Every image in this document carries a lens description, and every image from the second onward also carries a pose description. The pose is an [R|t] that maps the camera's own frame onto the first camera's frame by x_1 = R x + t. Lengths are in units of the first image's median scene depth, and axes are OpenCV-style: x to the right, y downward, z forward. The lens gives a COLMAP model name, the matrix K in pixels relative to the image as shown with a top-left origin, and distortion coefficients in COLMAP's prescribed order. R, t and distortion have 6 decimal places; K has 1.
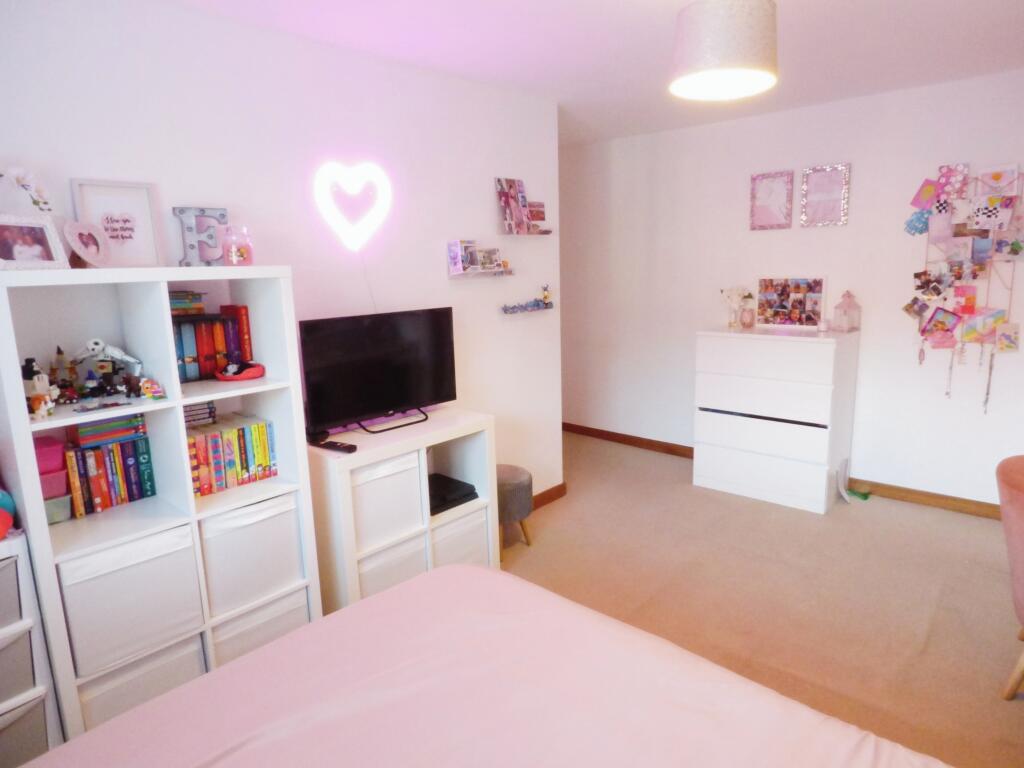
lens RADIAL K [[623.7, 0, 520.1], [0, 623.7, 377.1], [0, 0, 1]] dist [-0.003442, 0.001436]
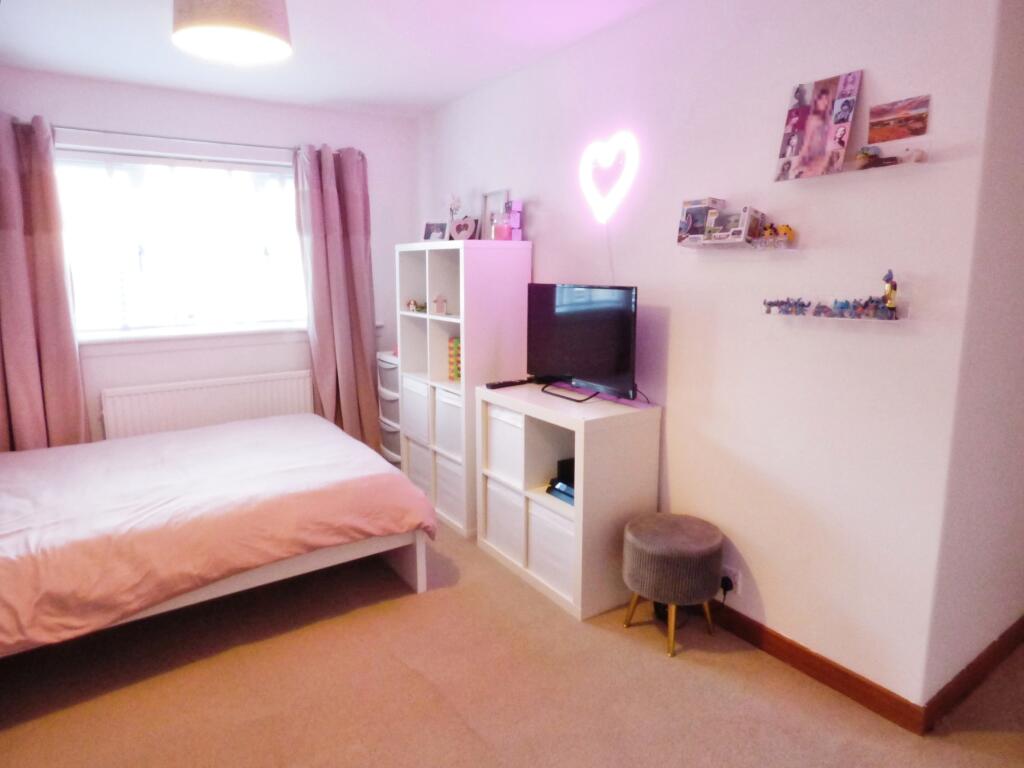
lens RADIAL K [[623.7, 0, 520.1], [0, 623.7, 377.1], [0, 0, 1]] dist [-0.003442, 0.001436]
pose [[-0.211044, 0.193078, -0.958218, 0.284528], [-0.169928, 0.958124, 0.230485, -0.062988], [0.962593, 0.211471, -0.169397, 0.395711]]
